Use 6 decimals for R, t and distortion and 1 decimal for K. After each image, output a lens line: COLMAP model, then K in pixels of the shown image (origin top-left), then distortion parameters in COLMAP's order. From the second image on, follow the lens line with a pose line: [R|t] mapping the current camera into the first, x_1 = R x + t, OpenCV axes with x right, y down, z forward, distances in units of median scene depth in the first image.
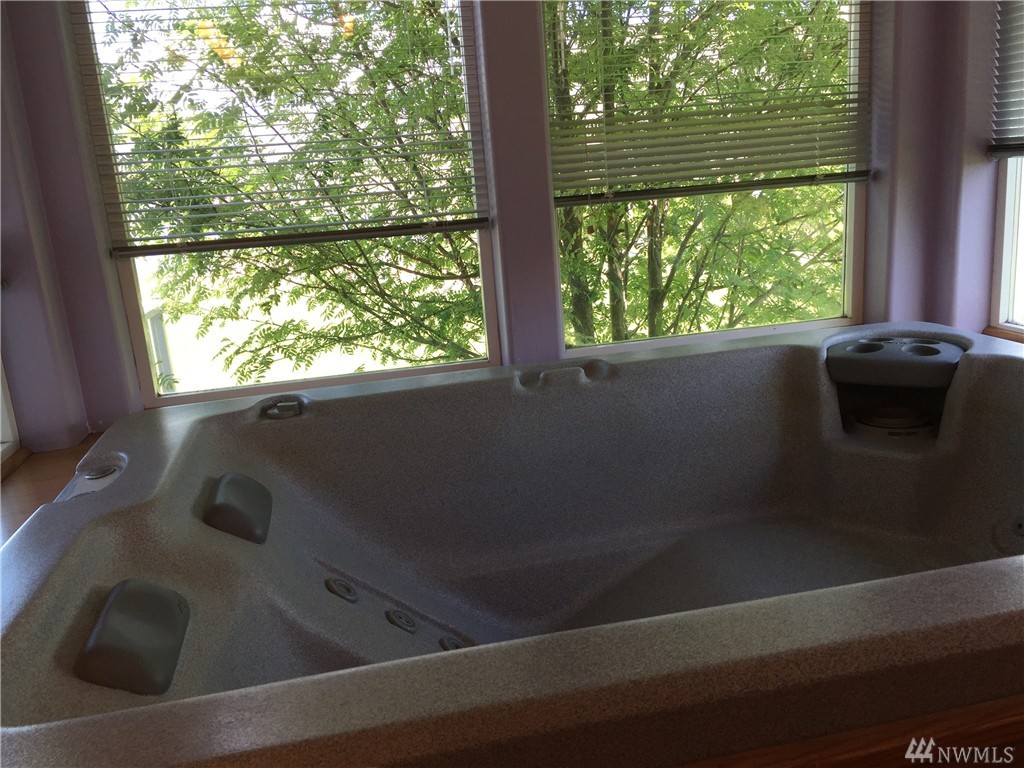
lens RADIAL K [[880.6, 0, 513.6], [0, 880.6, 384.3], [0, 0, 1]] dist [0.089398, -0.122184]
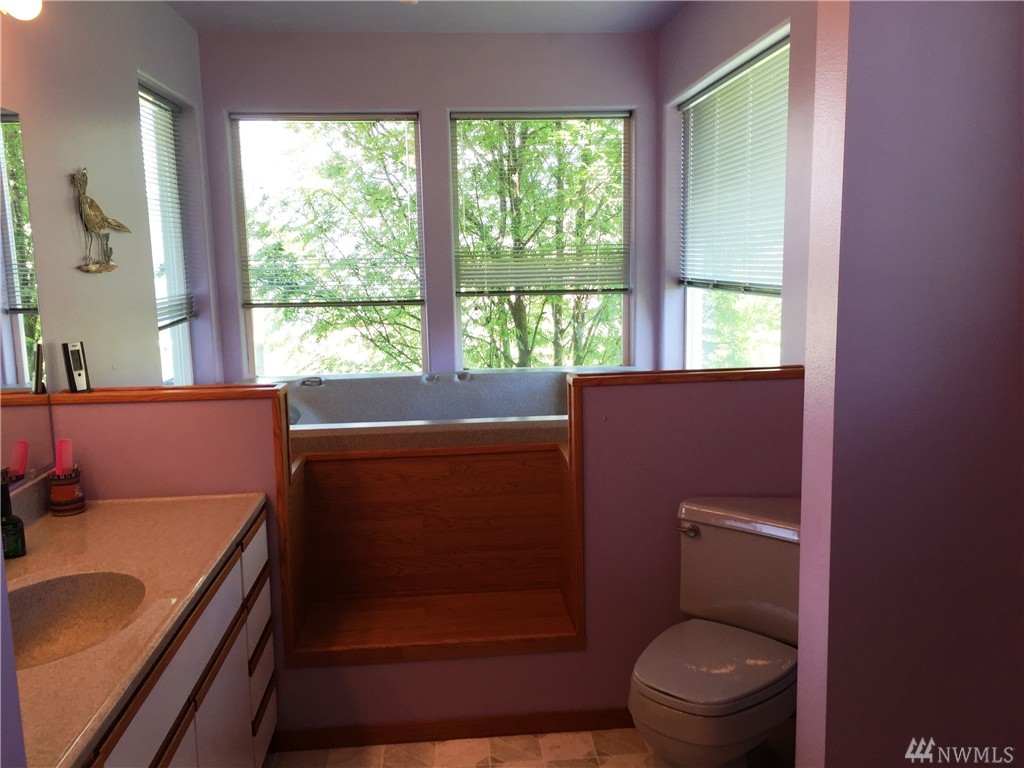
lens RADIAL K [[880.6, 0, 510.8], [0, 880.6, 385.6], [0, 0, 1]] dist [0.089398, -0.122184]
pose [[0.991851, 0.071422, -0.105501, 0.339943], [-0.080166, 0.993477, -0.081102, 0.132446], [0.099021, 0.088898, 0.991106, -0.823901]]
